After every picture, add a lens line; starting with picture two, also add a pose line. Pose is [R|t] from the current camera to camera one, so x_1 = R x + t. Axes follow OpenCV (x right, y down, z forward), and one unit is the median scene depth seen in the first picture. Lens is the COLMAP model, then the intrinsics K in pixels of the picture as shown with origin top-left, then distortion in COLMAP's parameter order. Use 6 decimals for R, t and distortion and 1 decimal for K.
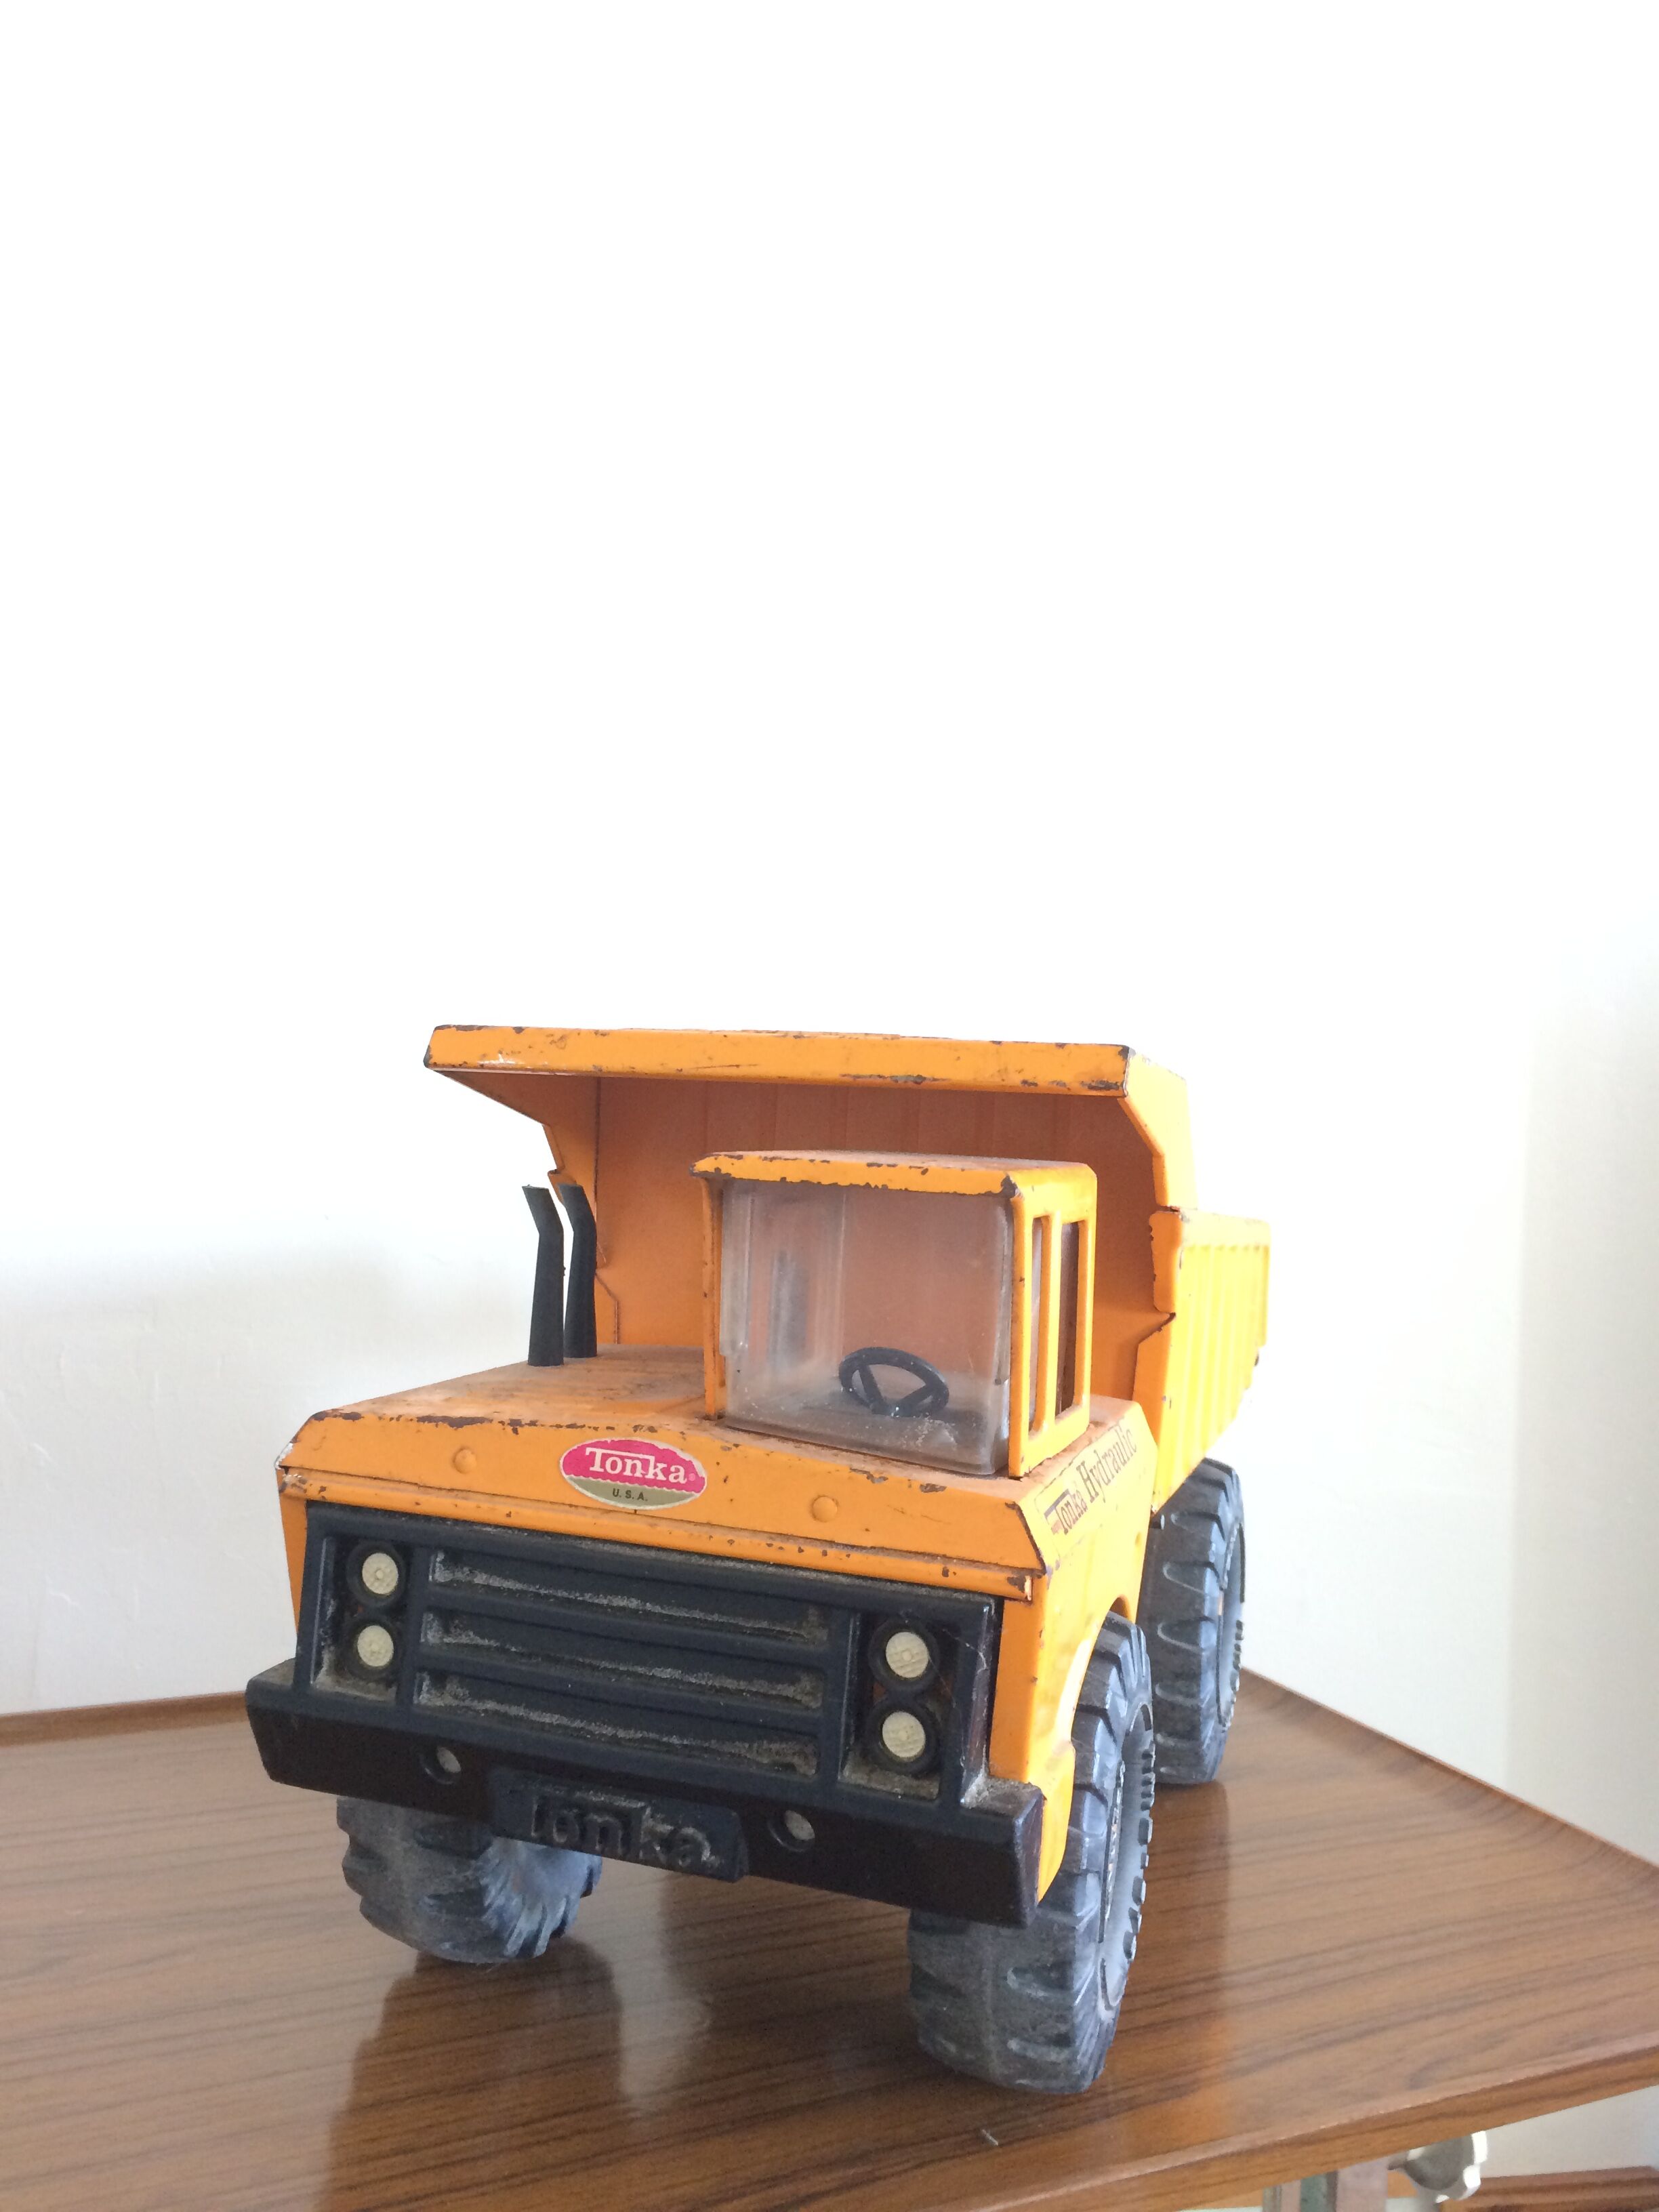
lens RADIAL K [[1901.3, 0, 823.2], [0, 1901.3, 1111.8], [0, 0, 1]] dist [0.039592, -0.076219]
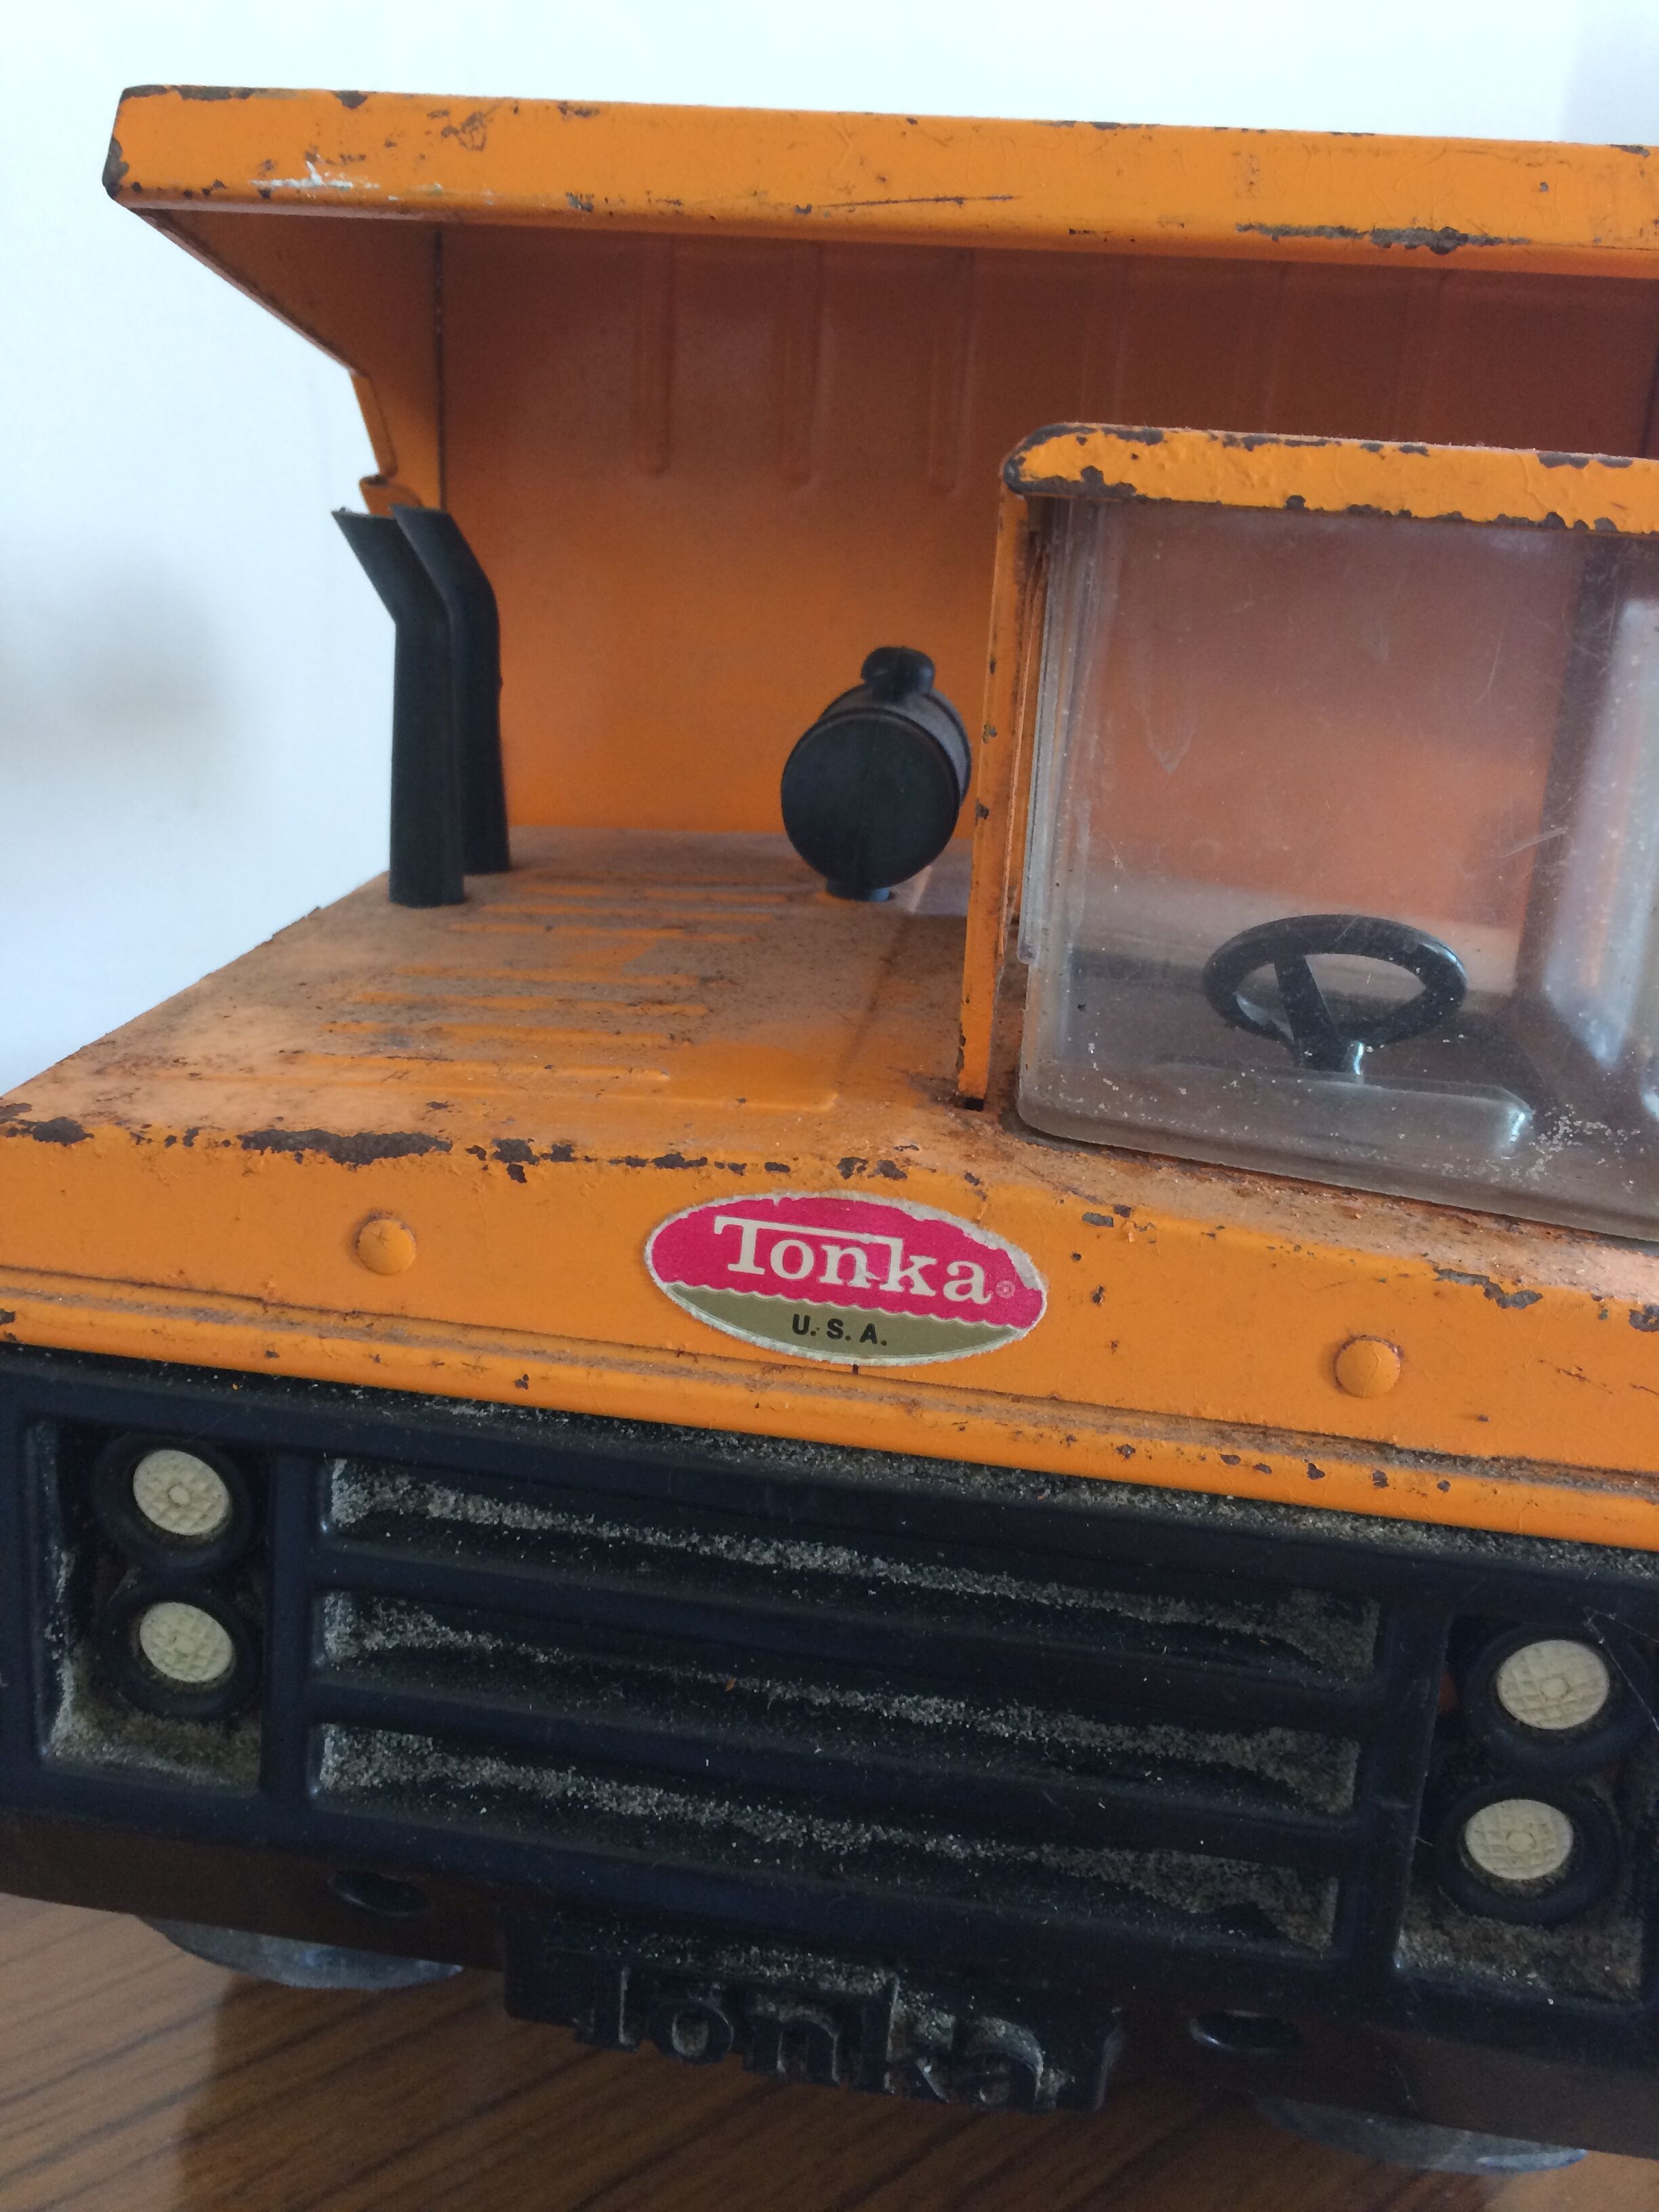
lens RADIAL K [[1901.3, 0, 829.0], [0, 1901.3, 1099.4], [0, 0, 1]] dist [0.039592, -0.076219]
pose [[0.980388, -0.054066, 0.189516, -0.175234], [-0.012477, 0.942676, 0.333477, 0.022365], [-0.196682, -0.329301, 0.923513, 0.643150]]
